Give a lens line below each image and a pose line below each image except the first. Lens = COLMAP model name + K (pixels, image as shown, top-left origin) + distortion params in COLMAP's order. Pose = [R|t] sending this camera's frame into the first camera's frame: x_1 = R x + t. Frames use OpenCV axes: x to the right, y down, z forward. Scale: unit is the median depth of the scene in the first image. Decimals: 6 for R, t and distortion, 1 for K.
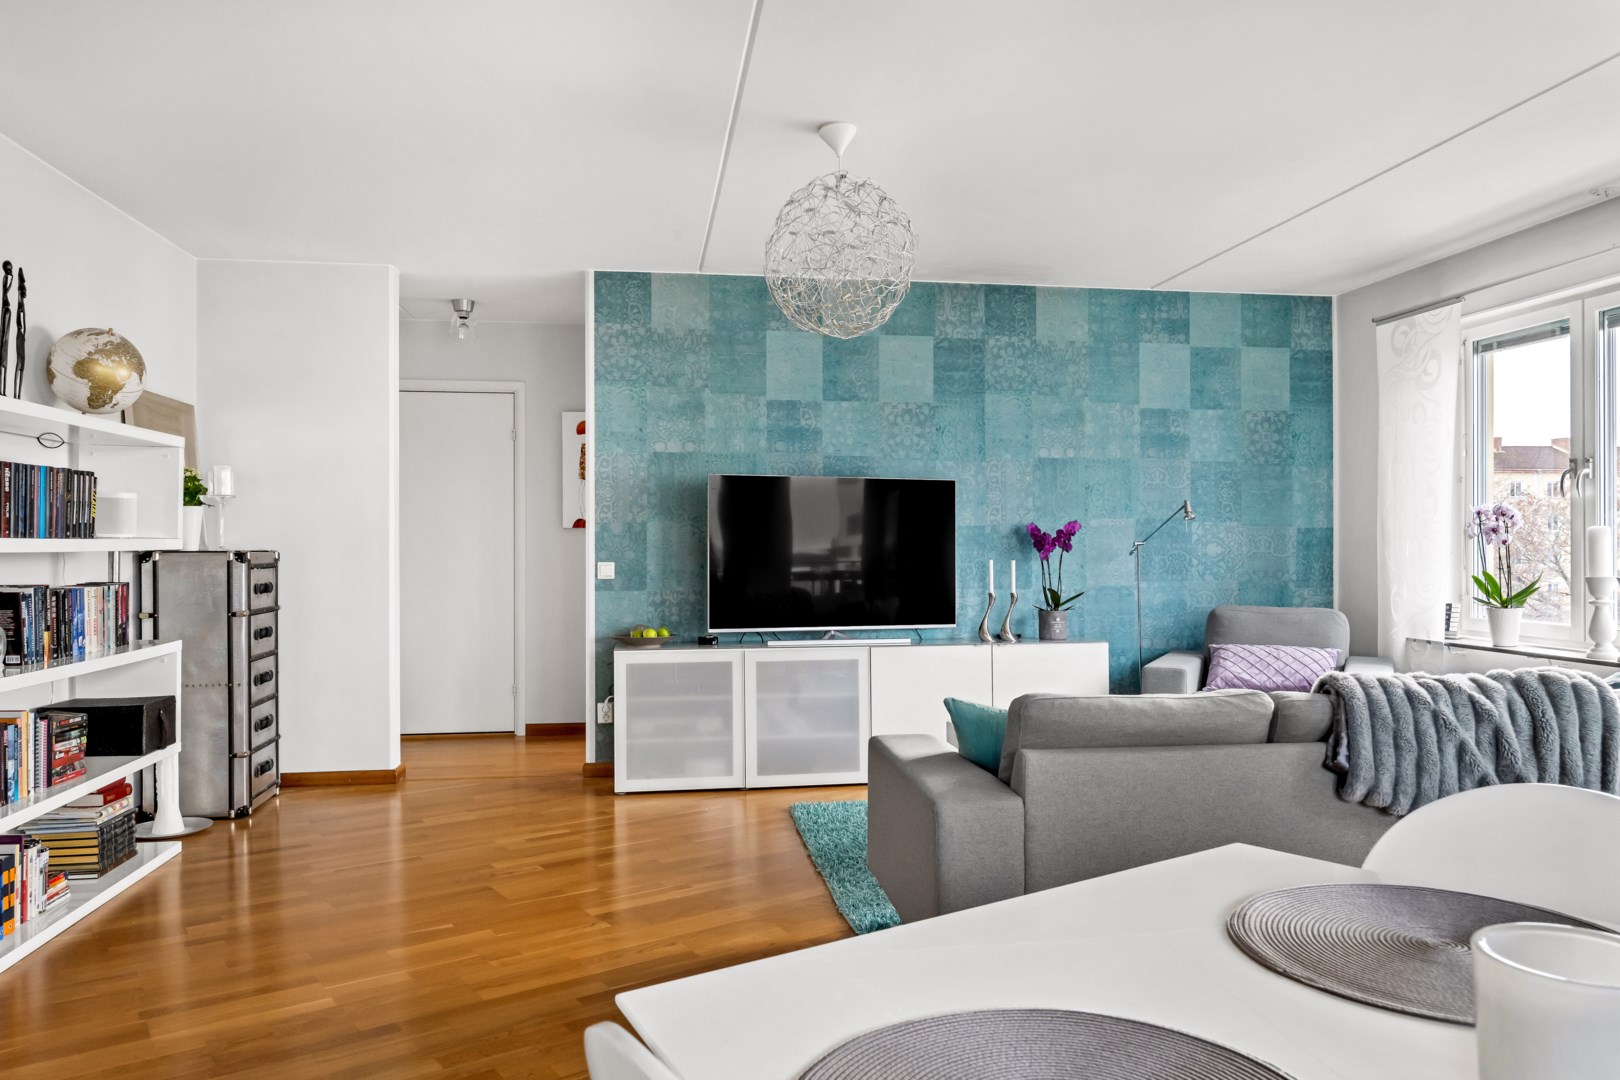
lens RADIAL K [[1115.2, 0, 813.0], [0, 1115.2, 559.3], [0, 0, 1]] dist [-0.006177, -0.001350]
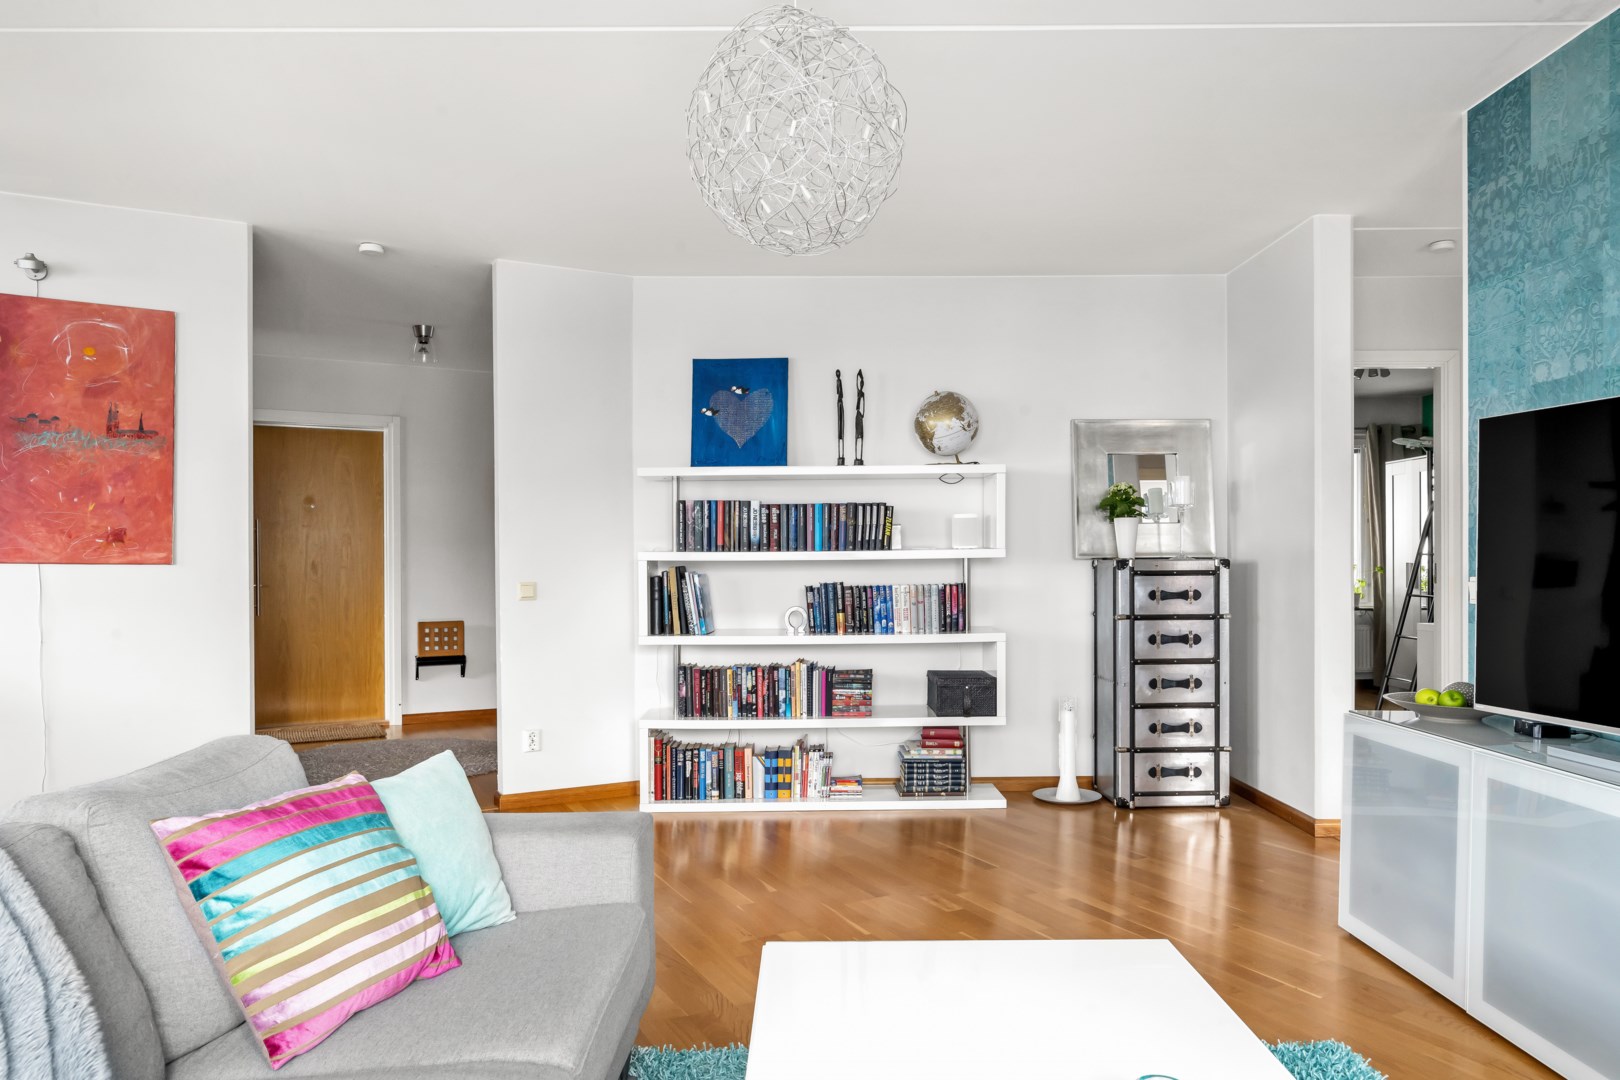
lens RADIAL K [[1073.7, 0, 839.7], [0, 1073.7, 549.2], [0, 0, 1]] dist [-0.006118, 0.001423]
pose [[-0.152720, -0.004065, -0.988261, 0.449482], [-0.003611, 0.999987, -0.003556, -0.009718], [0.988263, 0.003025, -0.152733, 0.741510]]
